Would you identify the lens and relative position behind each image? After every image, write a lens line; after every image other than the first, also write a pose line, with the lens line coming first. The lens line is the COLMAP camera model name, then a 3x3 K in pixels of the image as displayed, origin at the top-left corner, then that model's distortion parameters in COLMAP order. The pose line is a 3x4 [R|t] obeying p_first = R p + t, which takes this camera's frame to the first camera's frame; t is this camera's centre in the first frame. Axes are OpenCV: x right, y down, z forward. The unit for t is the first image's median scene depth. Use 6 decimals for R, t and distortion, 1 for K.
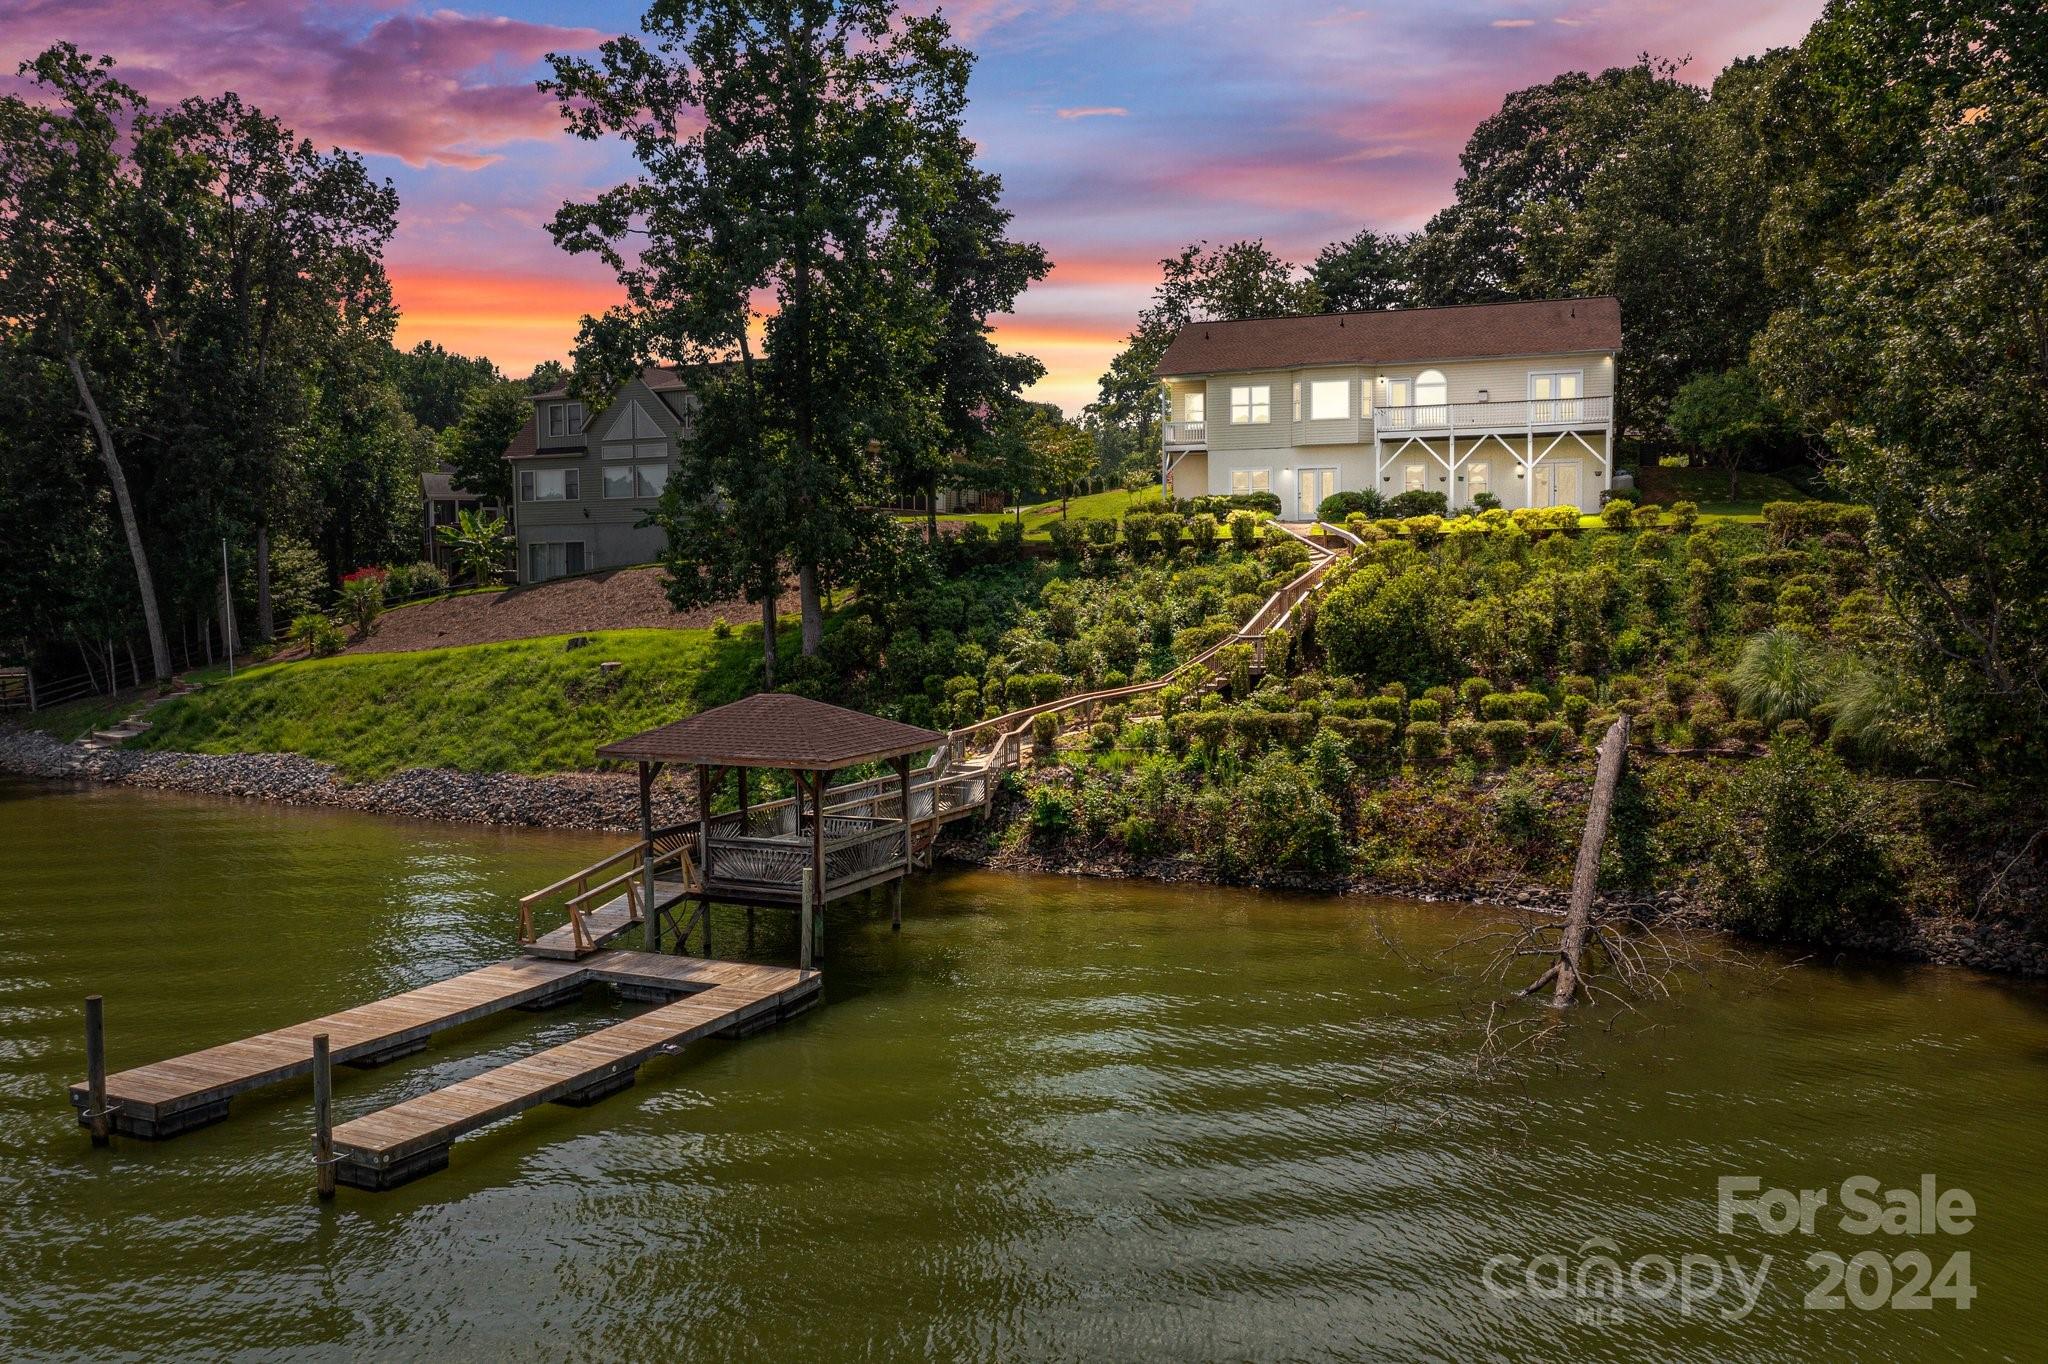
lens RADIAL K [[1629.8, 0, 1025.7], [0, 1629.8, 678.9], [0, 0, 1]] dist [0.047266, -0.020305]
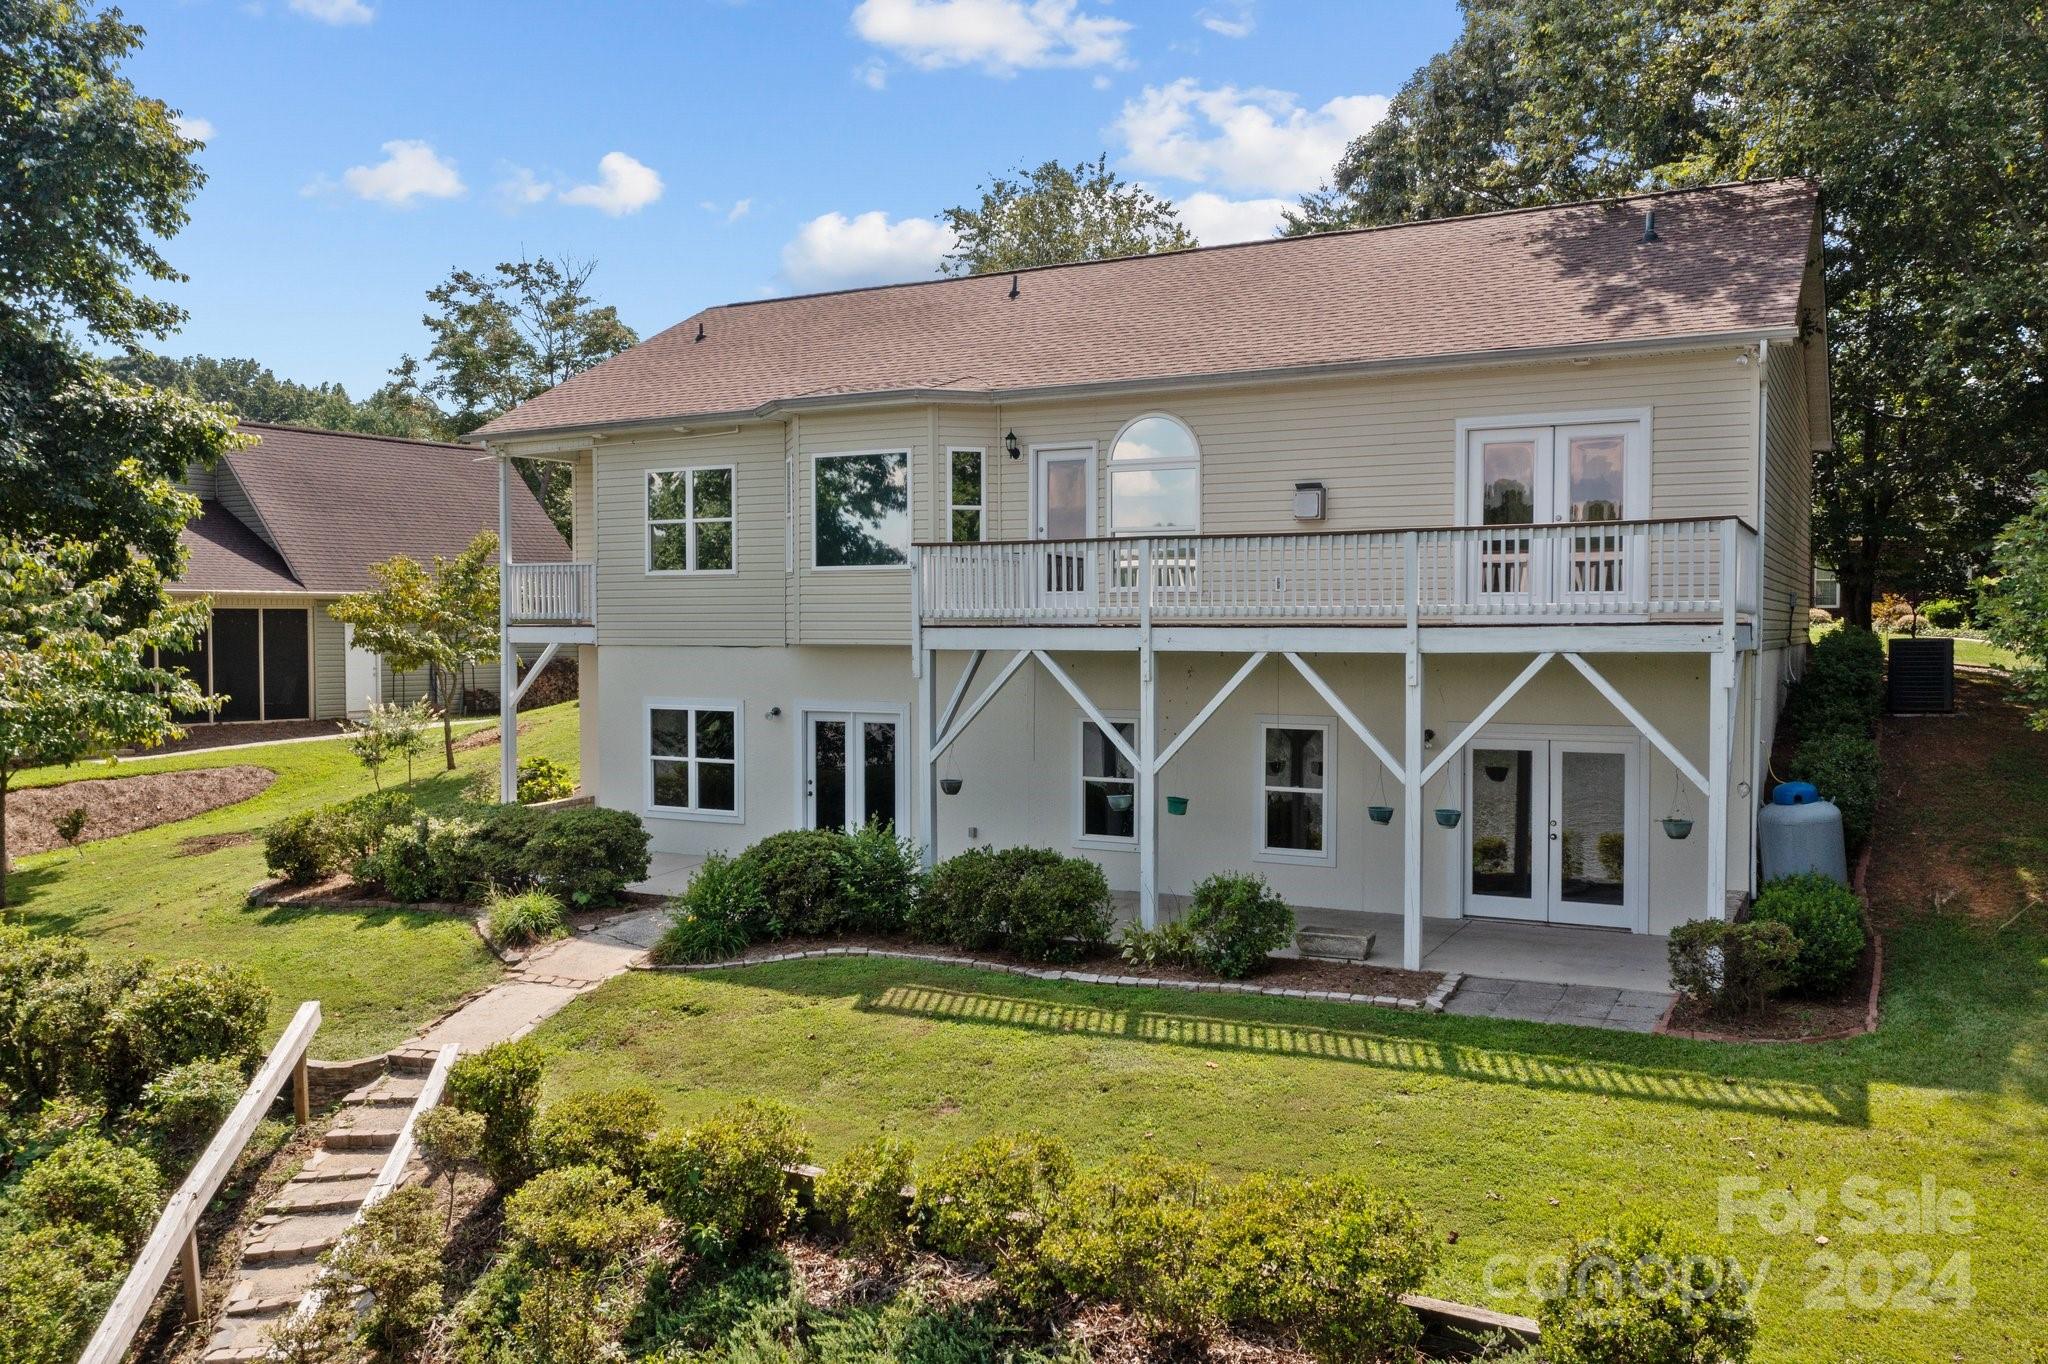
lens RADIAL K [[1629.8, 0, 1021.9], [0, 1629.8, 678.2], [0, 0, 1]] dist [0.047266, -0.020305]
pose [[0.989798, 0.018549, -0.141265, 0.321538], [-0.024048, 0.999014, -0.037323, -0.153590], [0.140434, 0.040340, 0.989268, 0.836874]]
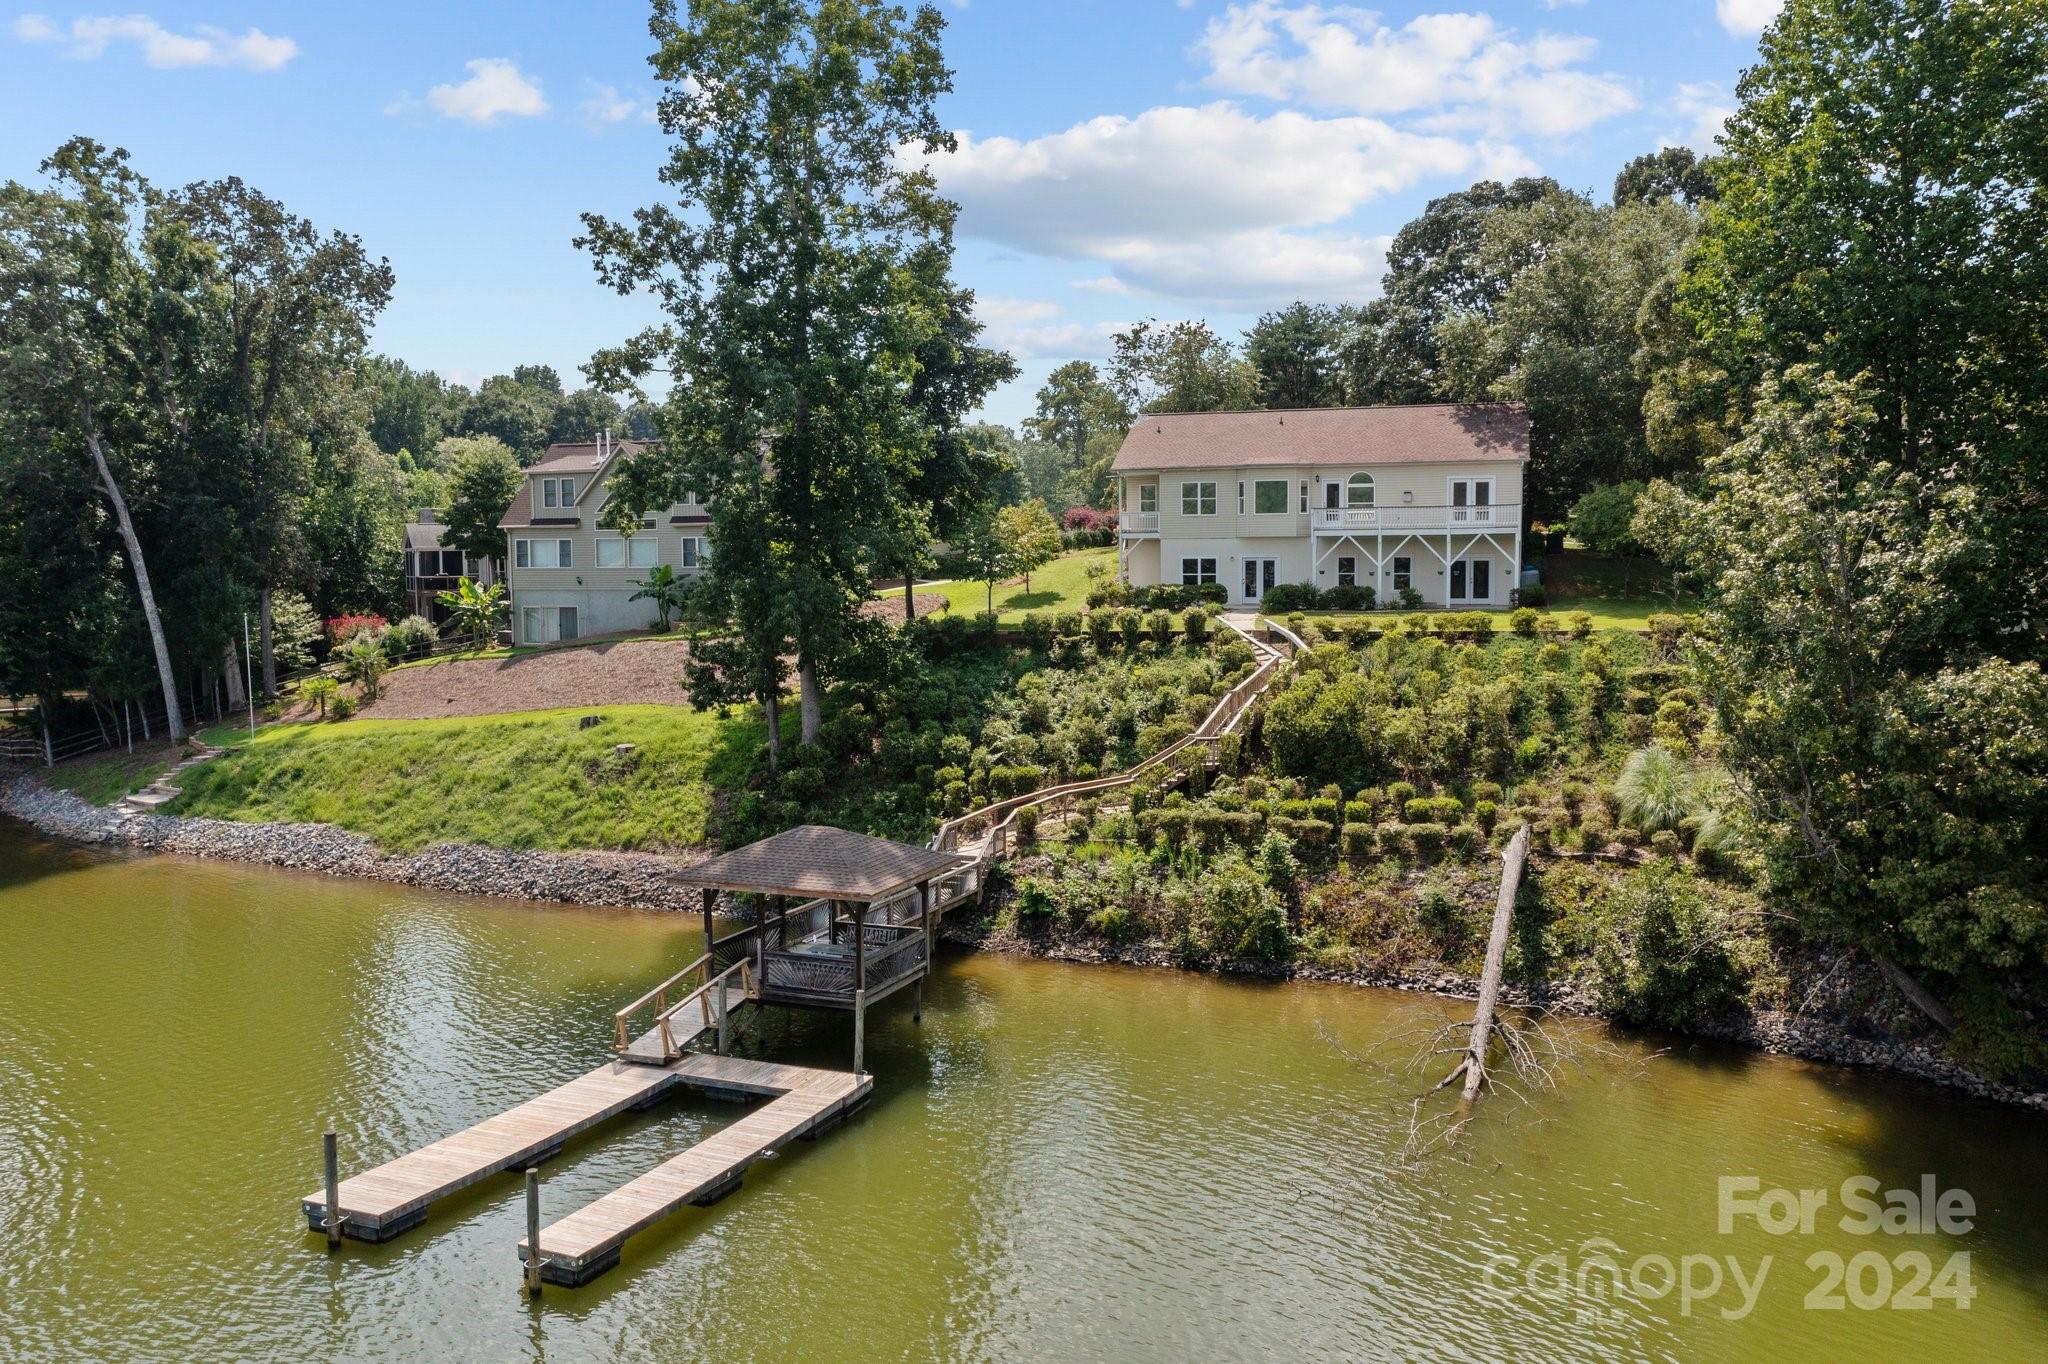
lens RADIAL K [[1629.8, 0, 1029.1], [0, 1629.8, 684.0], [0, 0, 1]] dist [0.047266, -0.020305]
pose [[0.998871, 0.001855, 0.047469, -0.036801], [-0.002546, 0.999892, 0.014502, -0.072354], [-0.047437, -0.014606, 0.998767, -0.121295]]
